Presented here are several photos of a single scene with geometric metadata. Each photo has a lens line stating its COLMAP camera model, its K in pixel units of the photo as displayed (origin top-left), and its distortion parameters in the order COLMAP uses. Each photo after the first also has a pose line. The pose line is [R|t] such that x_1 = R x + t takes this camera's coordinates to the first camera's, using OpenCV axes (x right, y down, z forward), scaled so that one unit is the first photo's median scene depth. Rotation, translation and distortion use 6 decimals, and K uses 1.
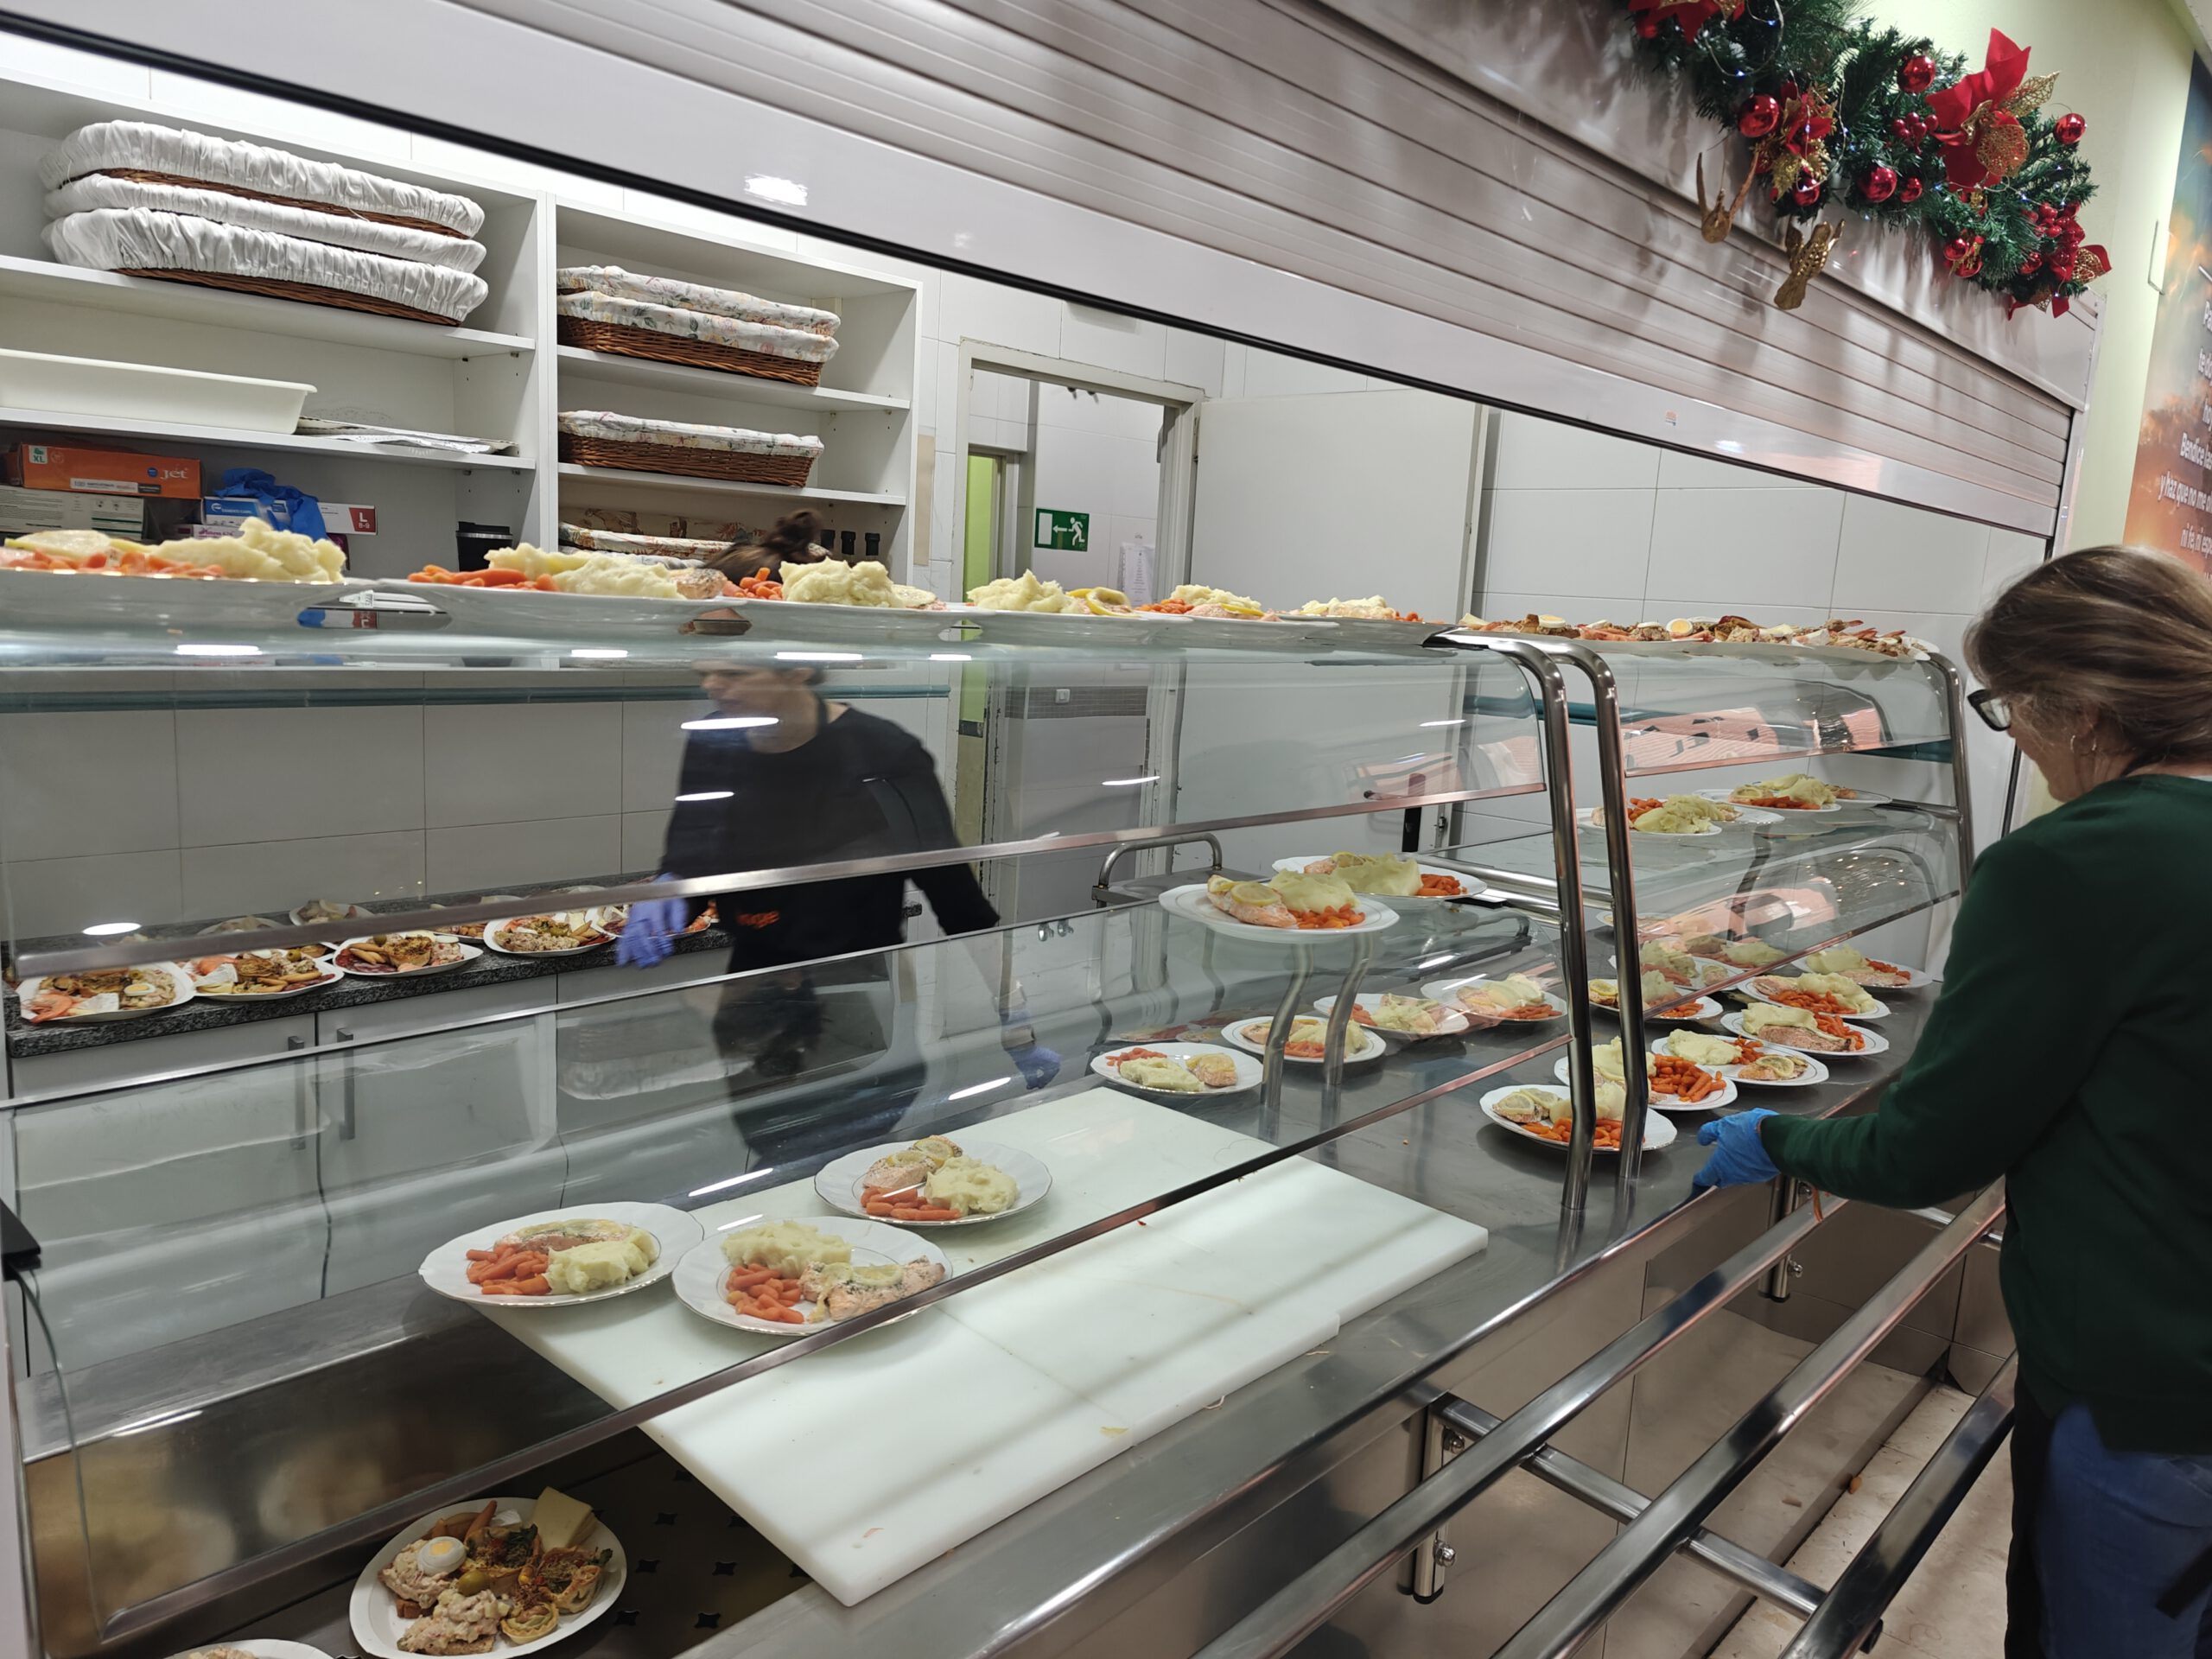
lens RADIAL K [[1519.2, 0, 1106.0], [0, 1519.2, 829.5], [0, 0, 1]] dist [0.000685, 0.000442]
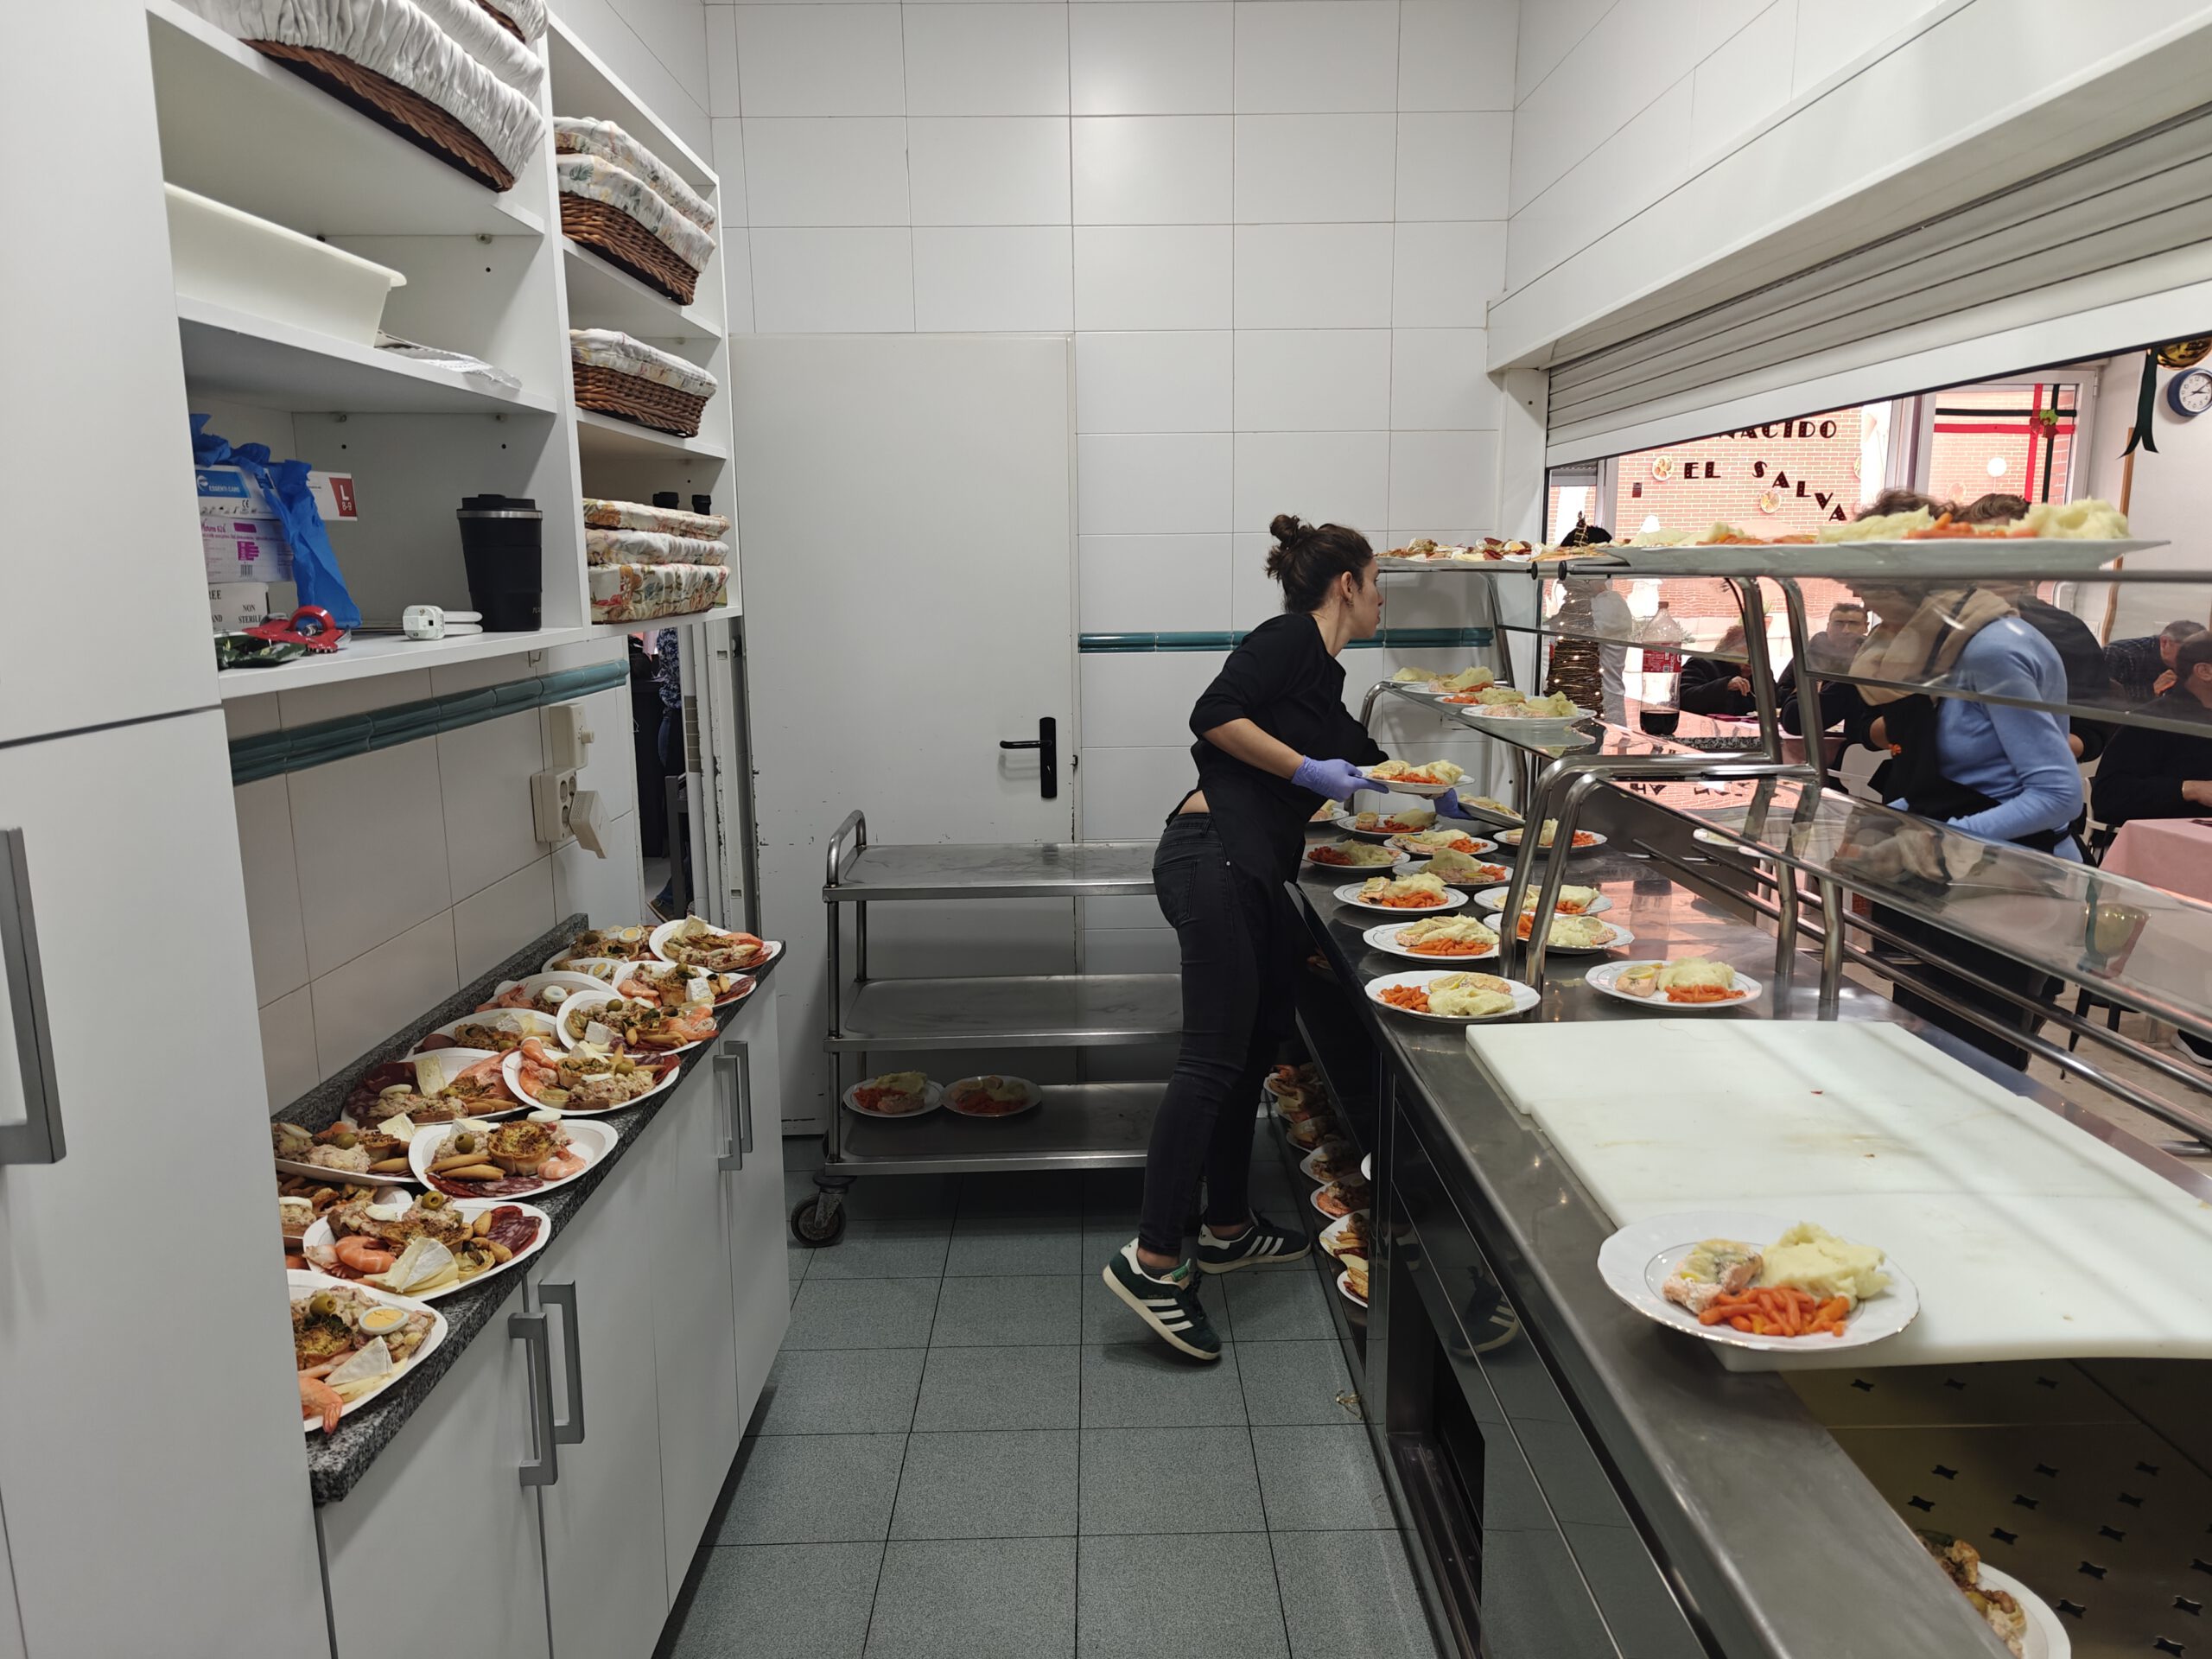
lens RADIAL K [[1560.5, 0, 1106.0], [0, 1560.5, 829.5], [0, 0, 1]] dist [0.057740, -0.000271]
pose [[0.723843, -0.181826, 0.665576, -0.707419], [0.162268, 0.982456, 0.091920, -0.078106], [-0.670612, 0.041466, 0.740648, 0.313765]]
